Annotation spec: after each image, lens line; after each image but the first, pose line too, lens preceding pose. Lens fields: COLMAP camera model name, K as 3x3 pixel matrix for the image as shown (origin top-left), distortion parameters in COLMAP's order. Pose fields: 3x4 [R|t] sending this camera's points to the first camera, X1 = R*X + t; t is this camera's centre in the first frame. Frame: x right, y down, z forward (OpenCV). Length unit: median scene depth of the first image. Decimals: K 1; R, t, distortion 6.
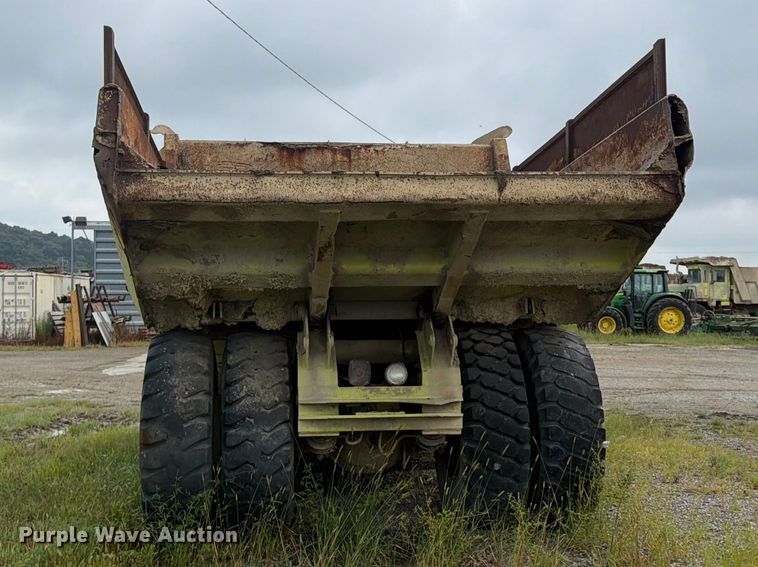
lens RADIAL K [[1016.1, 0, 377.6], [0, 1016.1, 290.1], [0, 0, 1]] dist [0.212641, 0.000000]
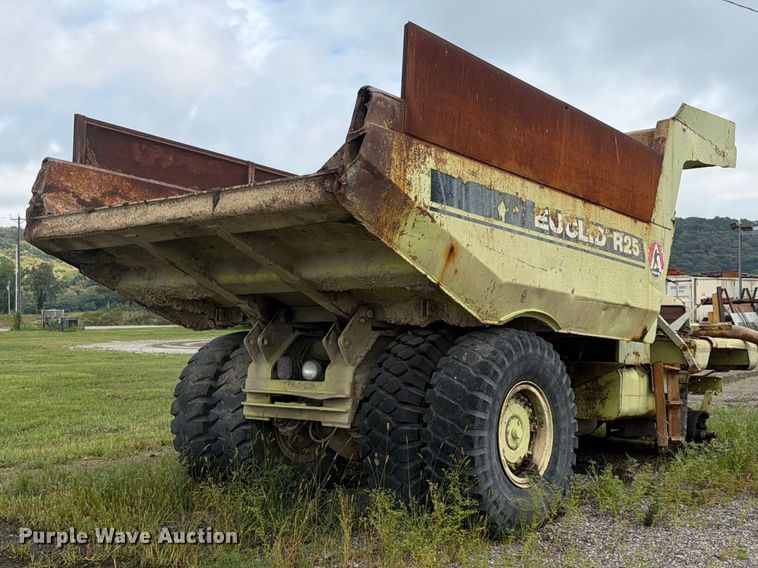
lens RADIAL K [[871.5, 0, 353.0], [0, 871.5, 303.4], [0, 0, 1]] dist [0.263749, 0.000000]
pose [[0.676839, -0.017351, -0.735927, 0.763800], [0.025439, 0.999676, -0.000173, 0.009818], [0.735692, -0.018604, 0.677061, 0.383306]]
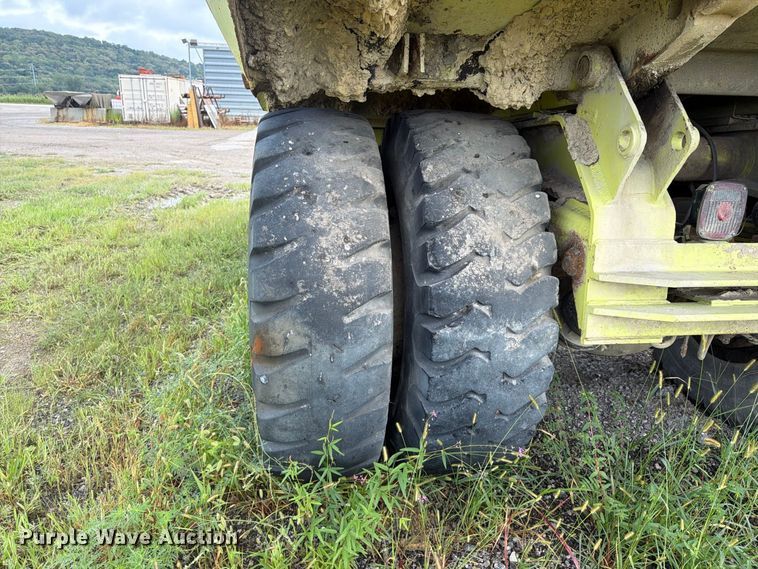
lens RADIAL K [[532.1, 0, 374.9], [0, 532.1, 280.1], [0, 0, 1]] dist [0.065036, -0.081703]
pose [[0.999416, 0.023433, 0.024874, -0.177243], [-0.030098, 0.948292, 0.315969, 0.039009], [-0.016184, -0.316533, 0.948443, 0.763545]]
